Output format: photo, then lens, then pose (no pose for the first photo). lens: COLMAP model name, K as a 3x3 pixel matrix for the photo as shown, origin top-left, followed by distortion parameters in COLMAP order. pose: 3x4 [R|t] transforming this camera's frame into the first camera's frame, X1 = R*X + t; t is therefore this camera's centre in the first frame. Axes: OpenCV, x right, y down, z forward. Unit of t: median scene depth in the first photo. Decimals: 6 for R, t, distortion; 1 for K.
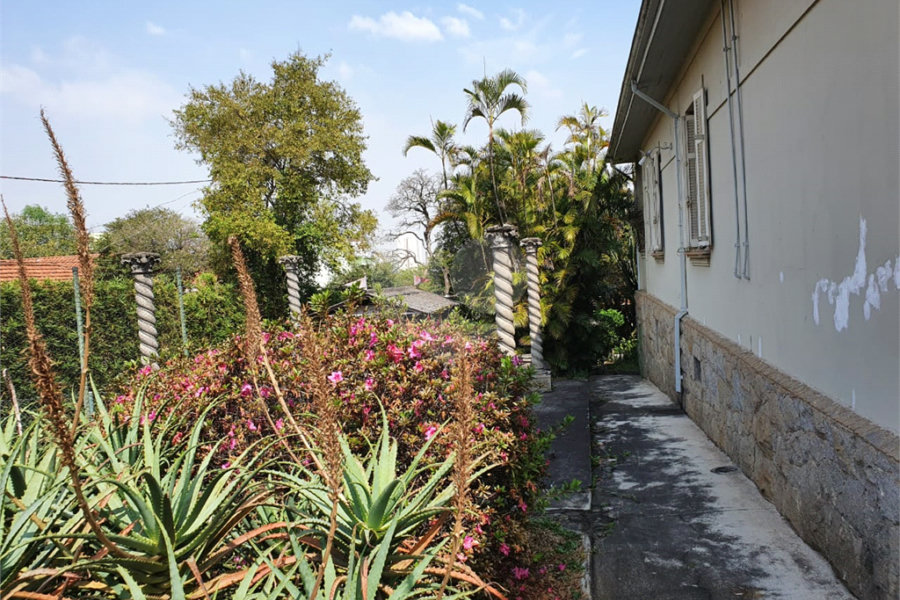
lens RADIAL K [[657.9, 0, 450.0], [0, 657.9, 300.0], [0, 0, 1]] dist [0.040765, -0.068309]
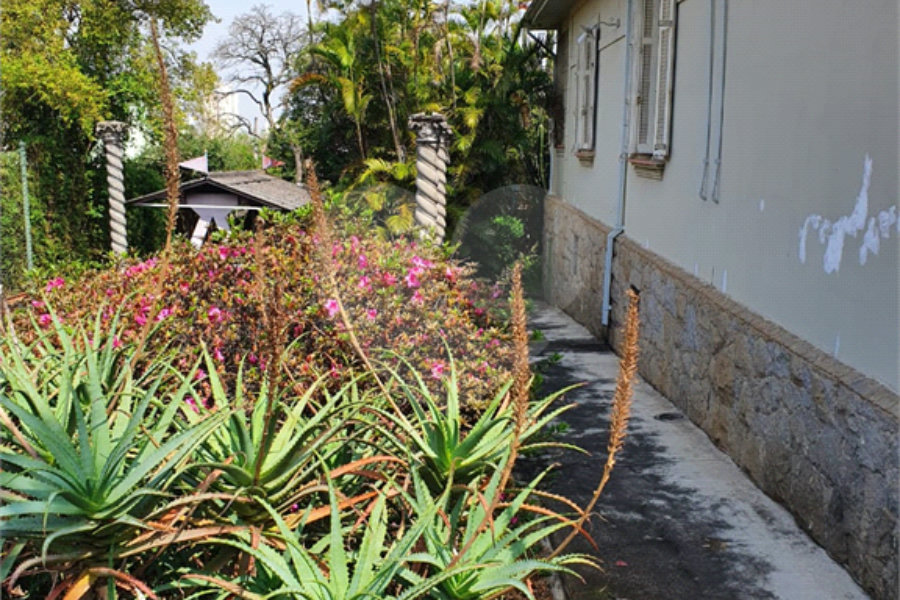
lens RADIAL K [[876.0, 0, 439.2], [0, 876.0, 274.4], [0, 0, 1]] dist [0.160106, -0.532531]
pose [[0.980786, 0.045770, 0.189642, -0.104147], [-0.063717, 0.993933, 0.089646, -0.015536], [-0.184388, -0.100007, 0.977752, -0.067460]]
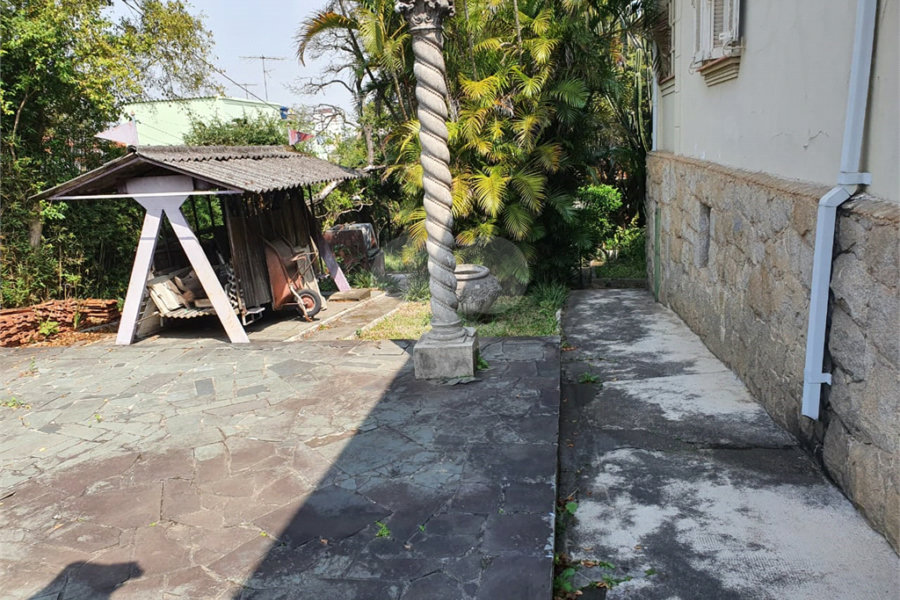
lens RADIAL K [[657.9, 0, 450.0], [0, 657.9, 300.0], [0, 0, 1]] dist [0.040765, -0.068309]
pose [[0.999668, -0.008893, 0.024190, 0.199653], [0.004307, 0.983025, 0.183420, 0.017098], [-0.025410, -0.183255, 0.982737, 0.918175]]
